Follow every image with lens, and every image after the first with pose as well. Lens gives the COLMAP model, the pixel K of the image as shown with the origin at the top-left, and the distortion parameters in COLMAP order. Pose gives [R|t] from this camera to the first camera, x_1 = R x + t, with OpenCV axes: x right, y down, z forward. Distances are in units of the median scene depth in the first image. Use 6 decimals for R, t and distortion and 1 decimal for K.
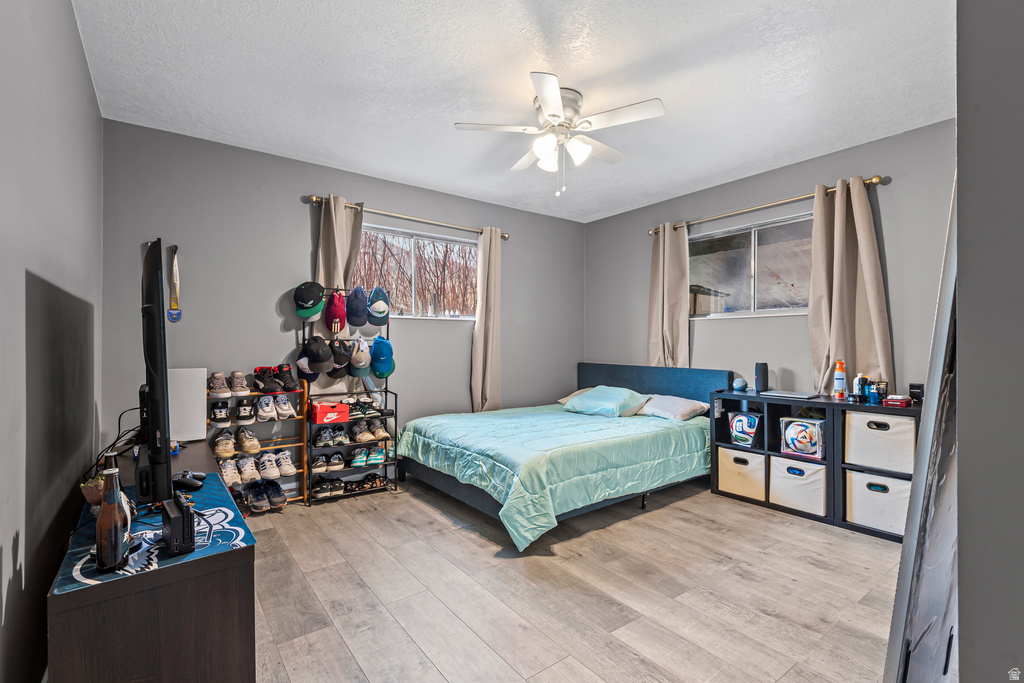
lens RADIAL K [[464.8, 0, 513.4], [0, 464.8, 345.3], [0, 0, 1]] dist [0.020405, -0.007868]
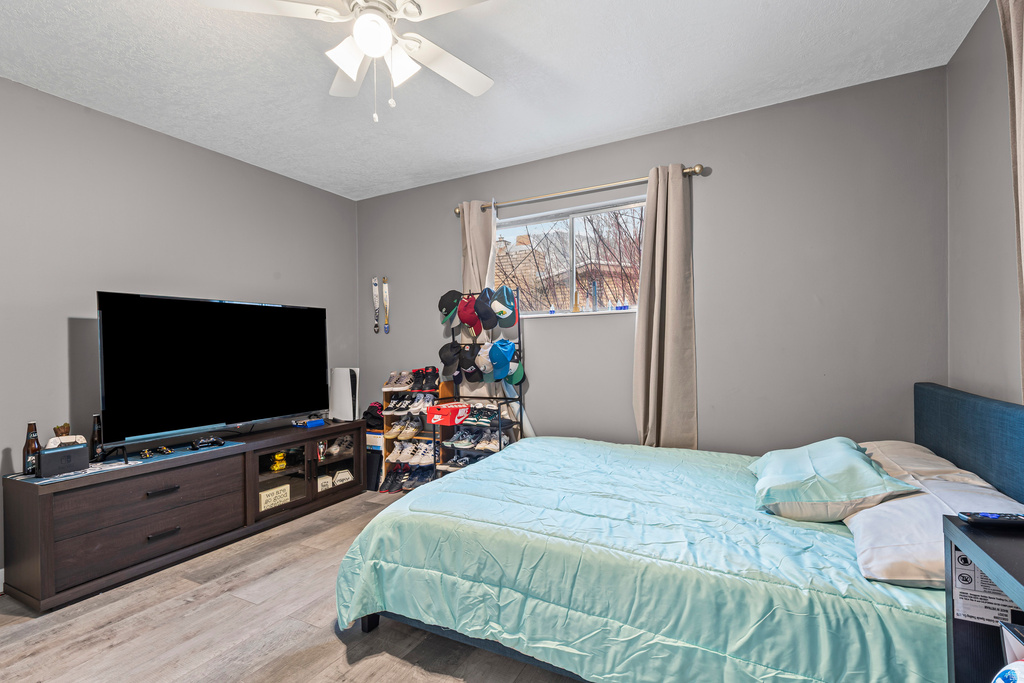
lens RADIAL K [[464.8, 0, 512.5], [0, 464.8, 342.6], [0, 0, 1]] dist [0.020405, -0.007868]
pose [[0.427170, -0.010856, -0.904106, 0.671388], [0.013106, 0.999897, -0.005814, -0.008627], [0.904076, -0.009365, 0.427268, 0.765734]]
